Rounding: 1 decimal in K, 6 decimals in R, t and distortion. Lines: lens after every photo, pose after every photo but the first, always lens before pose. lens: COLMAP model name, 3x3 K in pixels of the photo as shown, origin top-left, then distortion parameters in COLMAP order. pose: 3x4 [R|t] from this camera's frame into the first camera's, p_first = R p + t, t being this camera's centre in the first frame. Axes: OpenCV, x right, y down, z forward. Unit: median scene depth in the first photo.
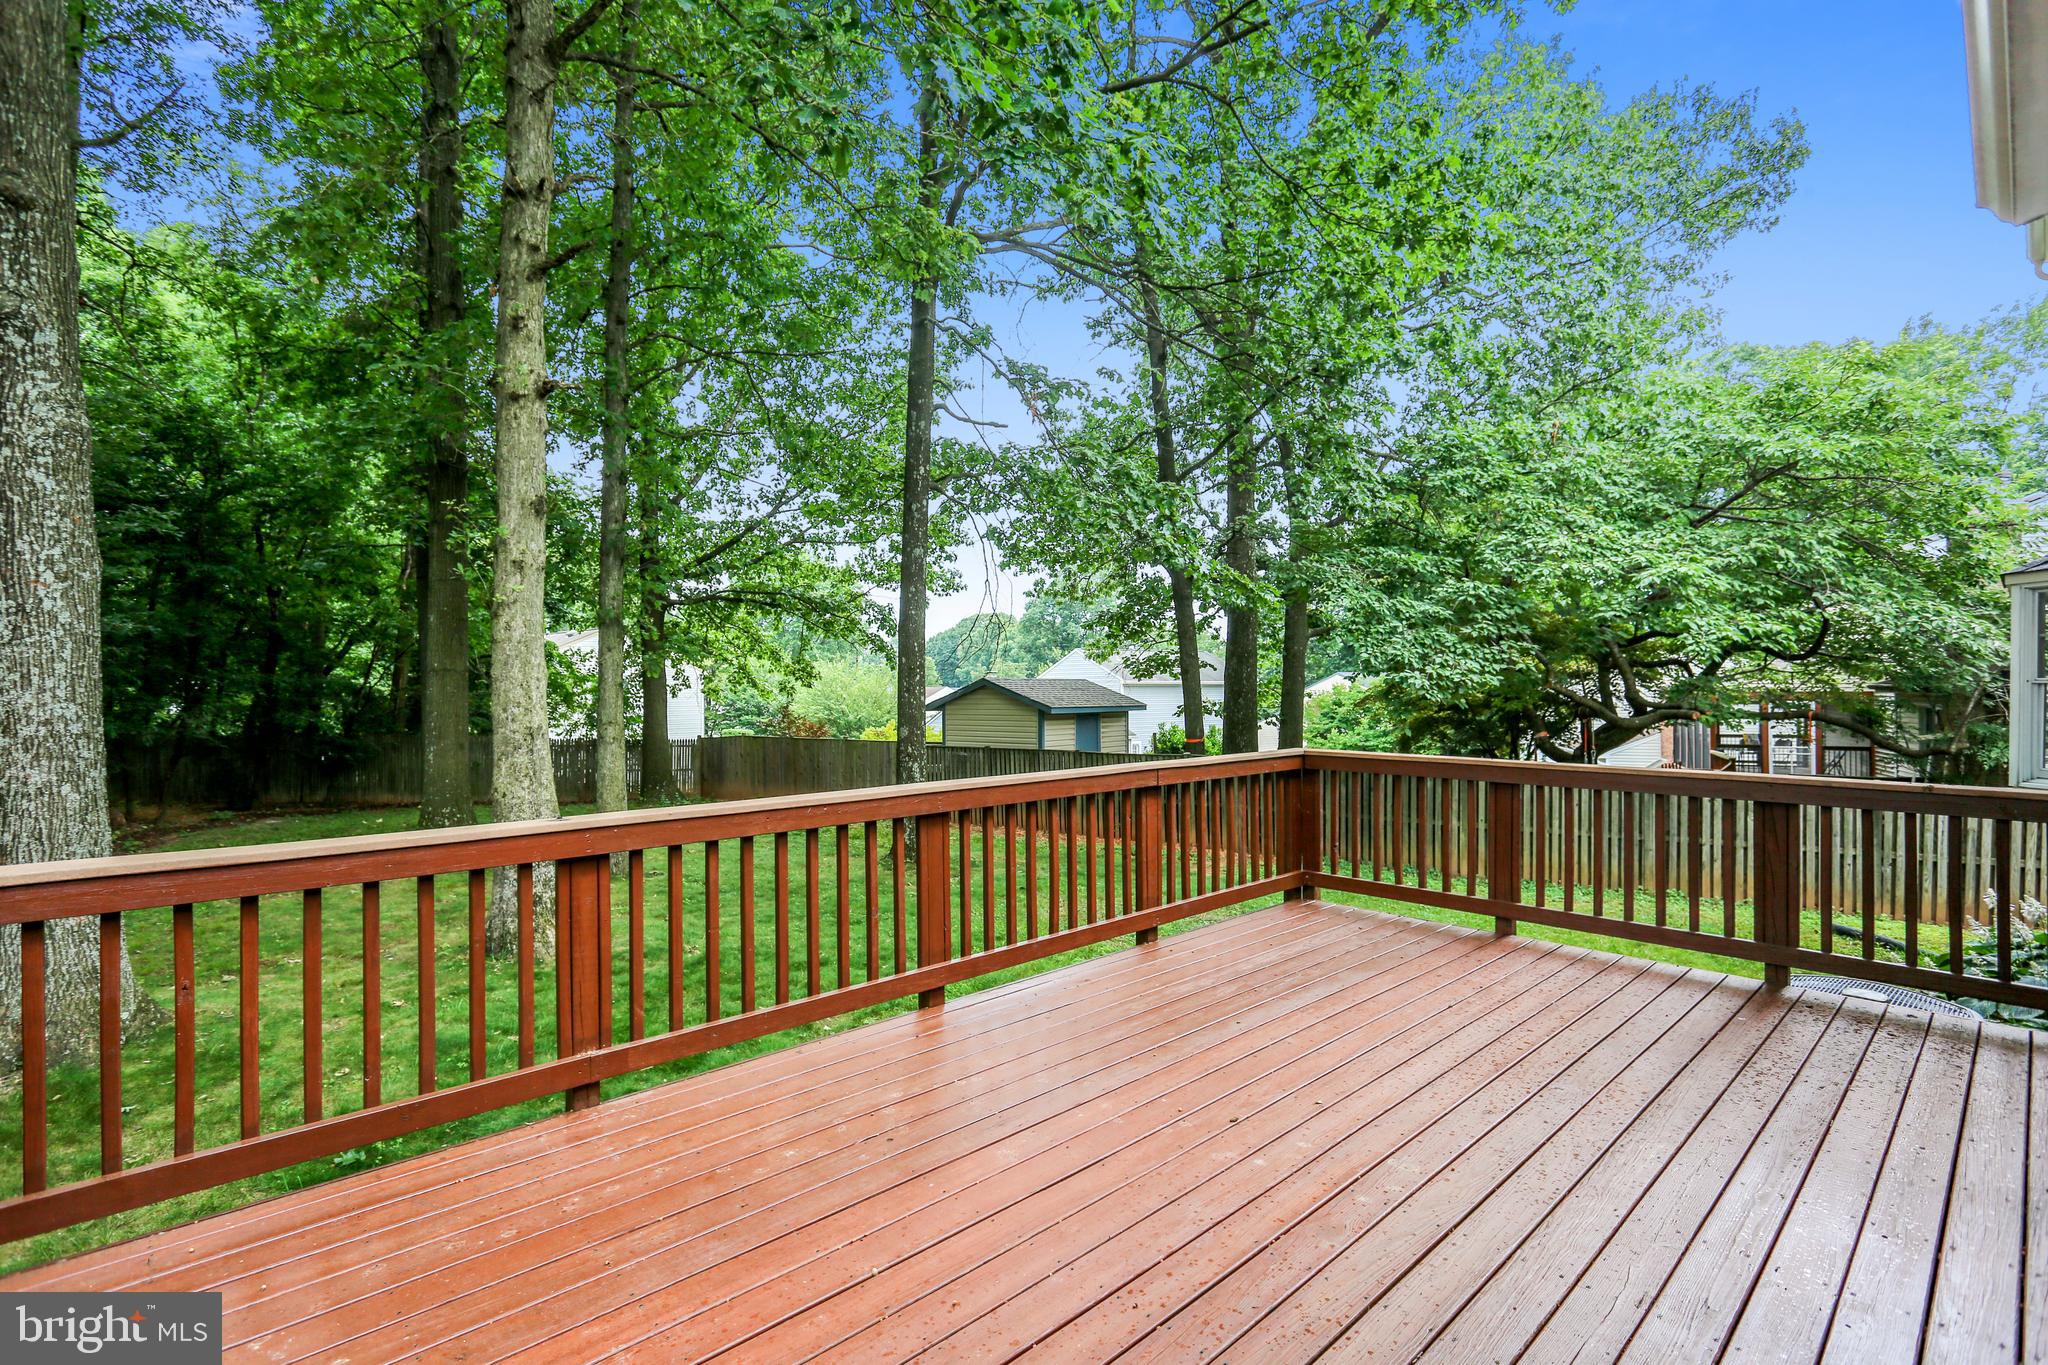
lens RADIAL K [[955.5, 0, 1008.2], [0, 955.5, 688.7], [0, 0, 1]] dist [-0.008598, -0.000009]
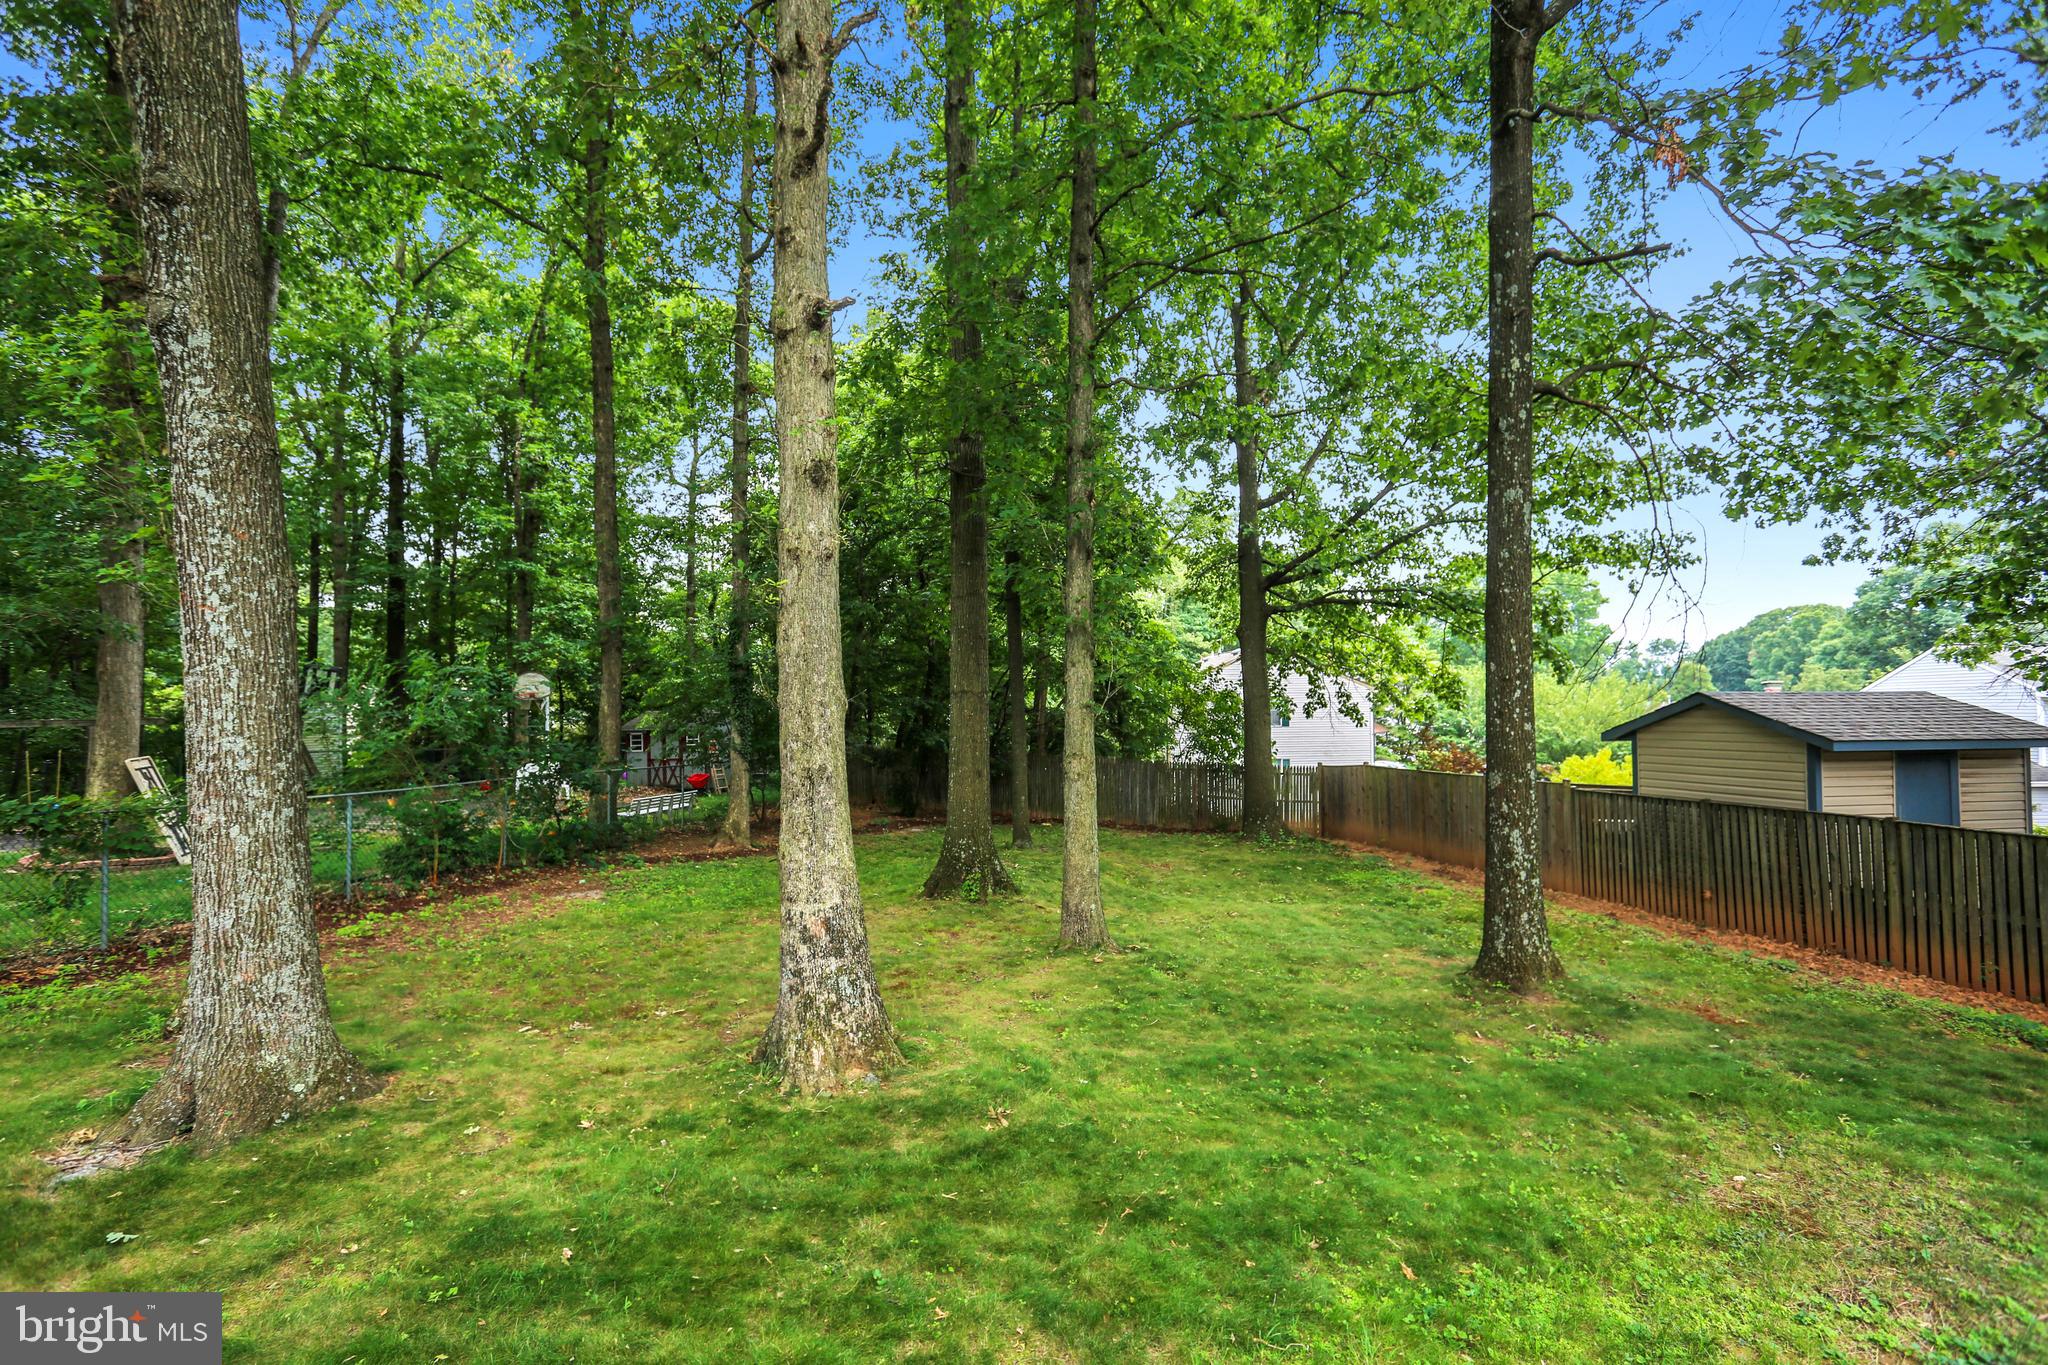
lens RADIAL K [[955.5, 0, 1008.2], [0, 955.5, 688.7], [0, 0, 1]] dist [-0.008598, -0.000009]
pose [[0.752403, -0.015798, -0.658514, 0.171284], [0.003781, 0.999799, -0.019666, -0.010314], [0.658692, 0.012307, 0.752312, 0.803548]]
